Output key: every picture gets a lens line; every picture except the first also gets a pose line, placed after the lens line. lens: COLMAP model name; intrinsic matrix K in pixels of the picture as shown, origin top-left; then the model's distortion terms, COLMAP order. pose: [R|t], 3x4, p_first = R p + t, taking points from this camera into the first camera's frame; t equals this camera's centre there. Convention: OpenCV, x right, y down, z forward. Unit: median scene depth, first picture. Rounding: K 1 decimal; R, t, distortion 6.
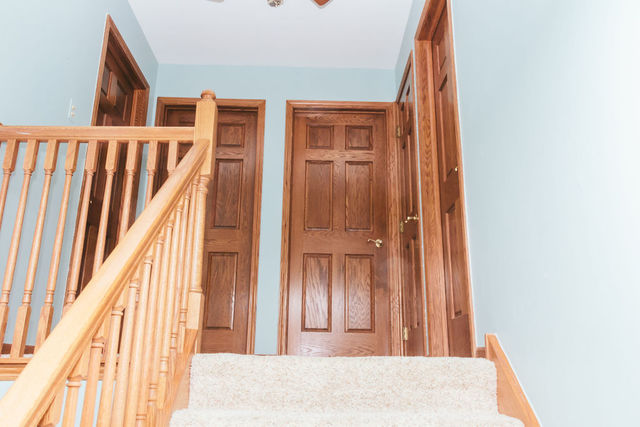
lens RADIAL K [[535.8, 0, 322.4], [0, 535.8, 213.3], [0, 0, 1]] dist [0.004946, 0.015104]
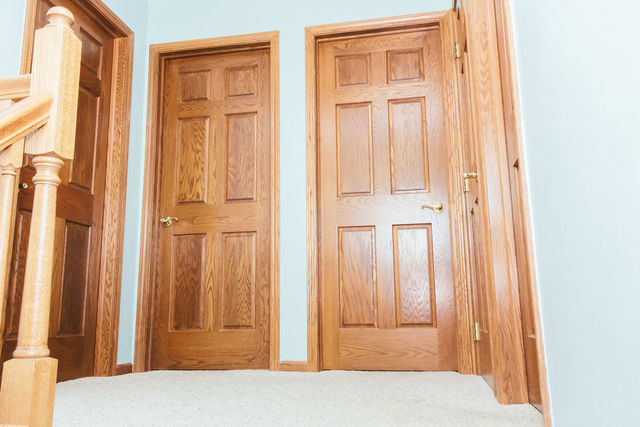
lens RADIAL K [[535.8, 0, 316.9], [0, 535.8, 214.3], [0, 0, 1]] dist [0.004946, 0.015104]
pose [[0.975758, -0.063639, -0.209397, 0.092685], [0.085057, 0.991845, 0.094916, -0.018134], [0.201649, -0.110426, 0.973213, 0.233555]]
